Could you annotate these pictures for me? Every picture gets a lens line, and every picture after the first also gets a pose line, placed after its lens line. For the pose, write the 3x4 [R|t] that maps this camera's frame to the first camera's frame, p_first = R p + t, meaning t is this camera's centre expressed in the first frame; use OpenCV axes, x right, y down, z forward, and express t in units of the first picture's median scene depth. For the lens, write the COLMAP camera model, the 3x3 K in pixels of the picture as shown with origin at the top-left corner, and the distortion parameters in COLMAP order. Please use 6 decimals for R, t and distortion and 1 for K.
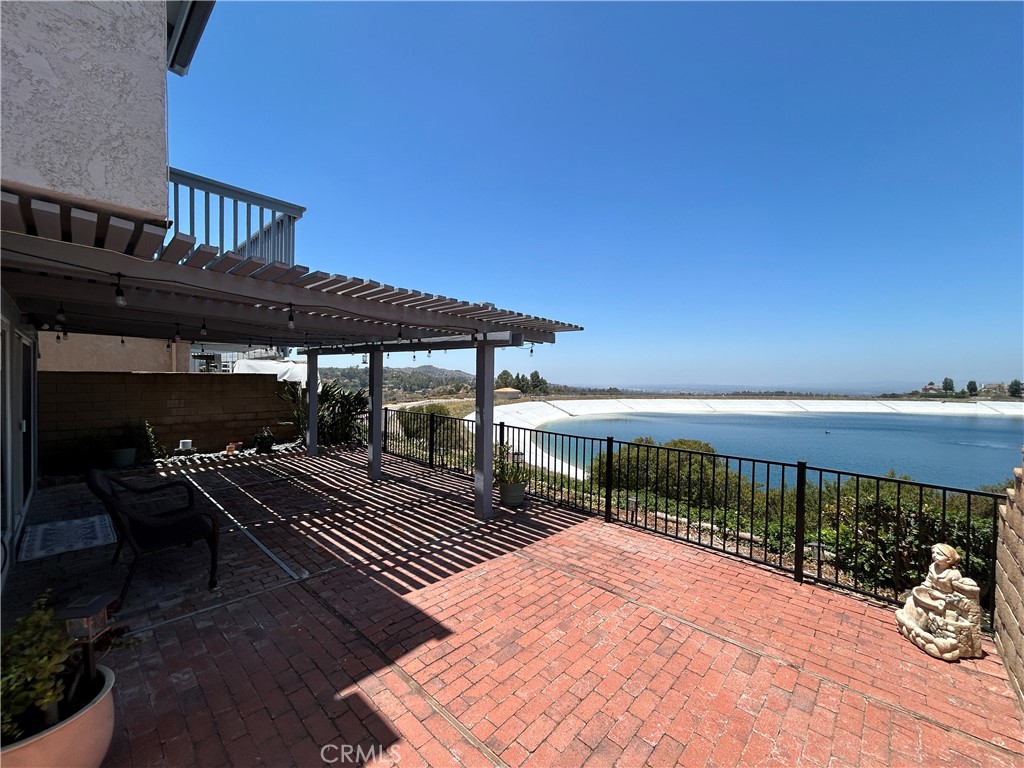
lens RADIAL K [[411.3, 0, 505.6], [0, 411.3, 386.6], [0, 0, 1]] dist [-0.001783, 0.000020]
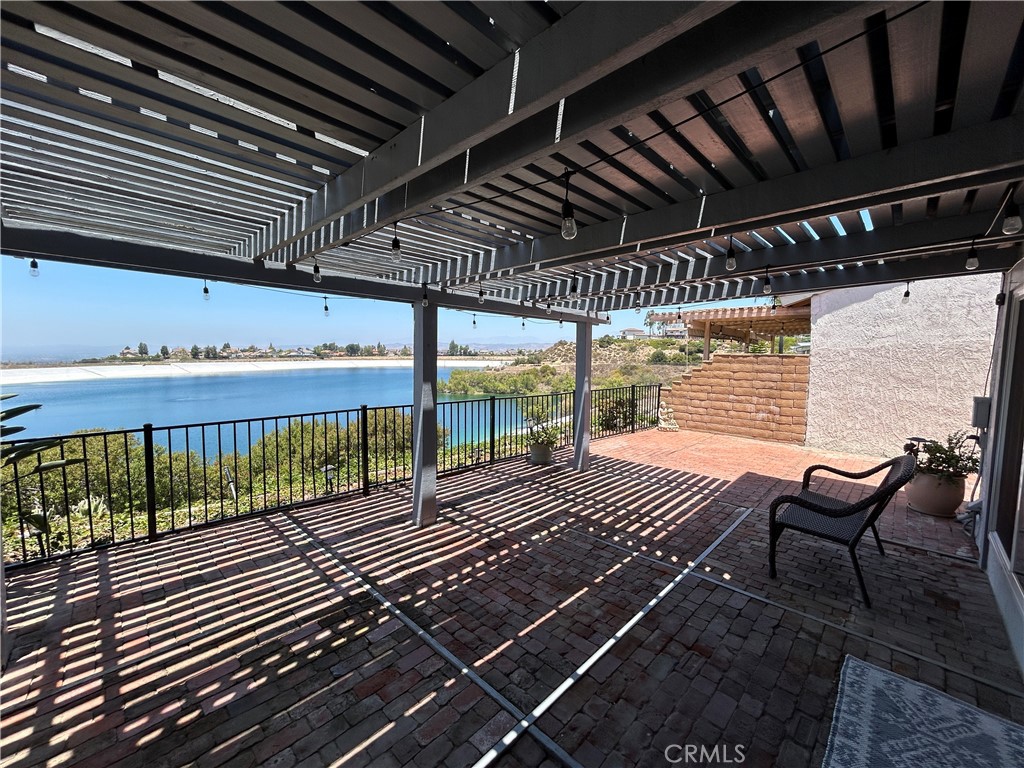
lens RADIAL K [[411.3, 0, 505.4], [0, 411.3, 383.1], [0, 0, 1]] dist [-0.001783, 0.000020]
pose [[0.021232, -0.088238, 0.995873, -1.085513], [0.011008, 0.996058, 0.088020, -0.034462], [-0.999714, 0.009094, 0.022120, 1.061553]]
